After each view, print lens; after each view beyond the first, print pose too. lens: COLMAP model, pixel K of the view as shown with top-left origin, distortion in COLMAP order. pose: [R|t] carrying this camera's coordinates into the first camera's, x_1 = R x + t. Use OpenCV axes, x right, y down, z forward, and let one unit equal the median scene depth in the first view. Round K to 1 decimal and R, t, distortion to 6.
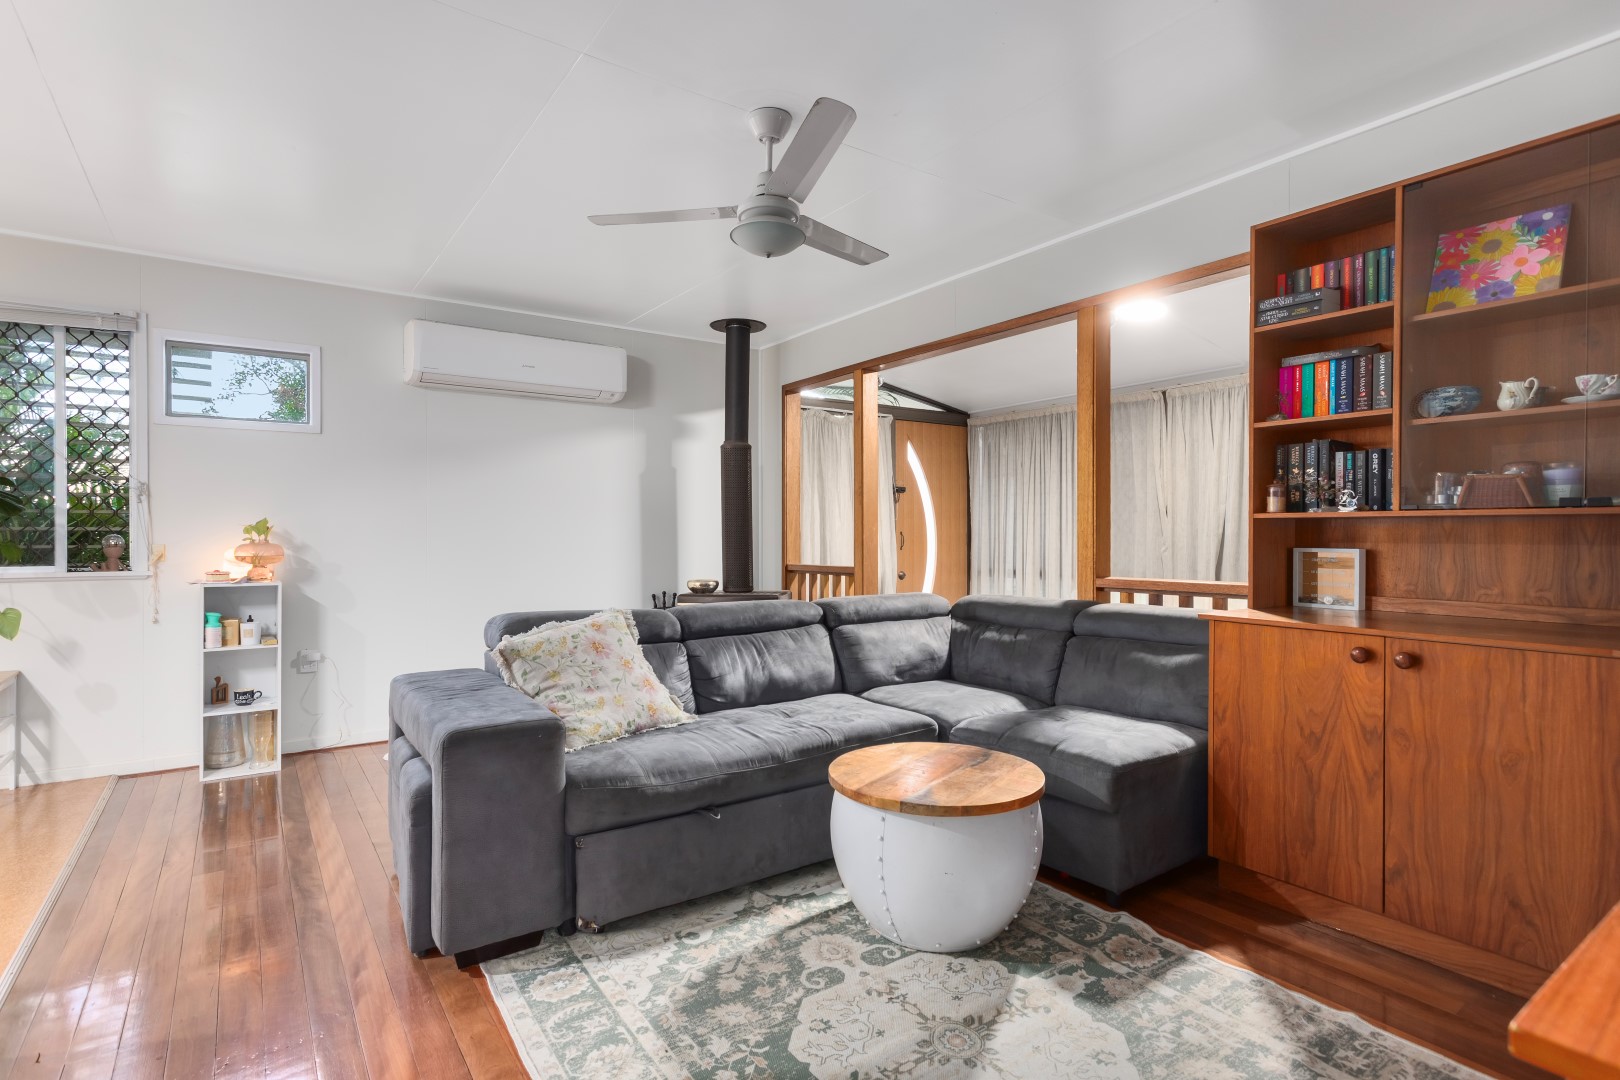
lens RADIAL K [[818.6, 0, 810.0], [0, 818.6, 540.0], [0, 0, 1]] dist [-0.000971, -0.000038]
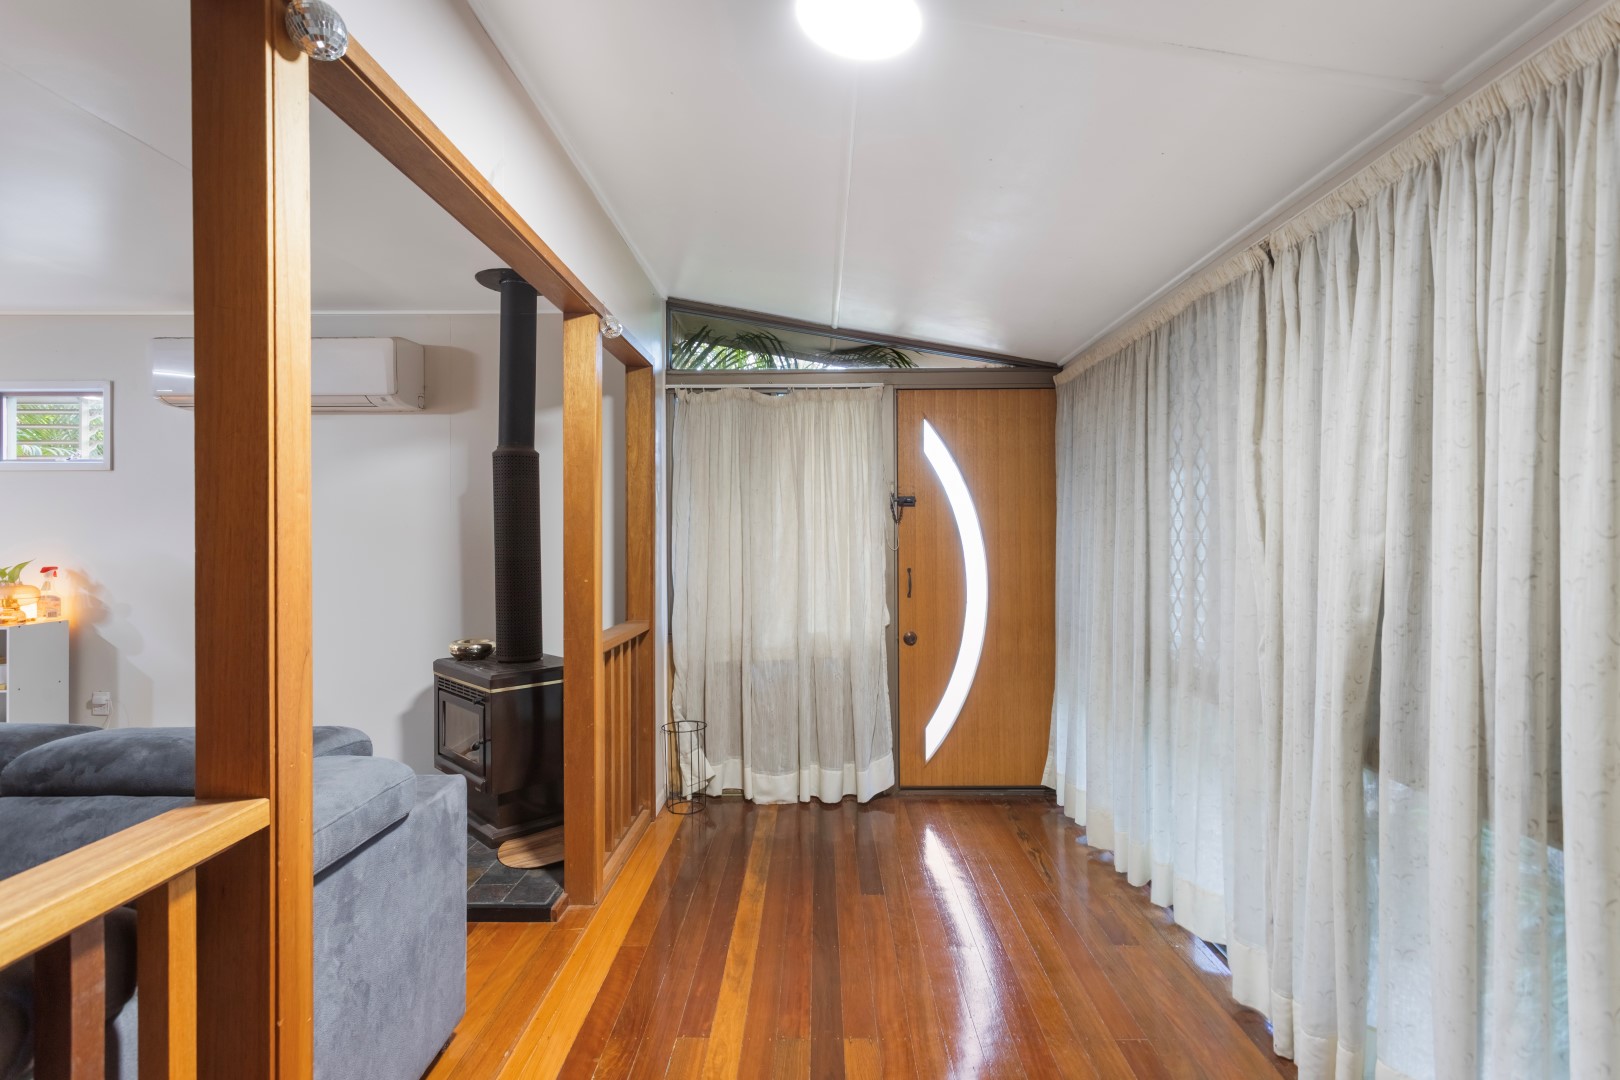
lens RADIAL K [[781.6, 0, 809.8], [0, 781.6, 538.7], [0, 0, 1]] dist [0.000988, 0.000081]
pose [[0.808382, 0.001940, -0.588656, 0.614617], [-0.003155, 0.999994, -0.001037, -0.050035], [0.588650, 0.002695, 0.808383, 0.735457]]
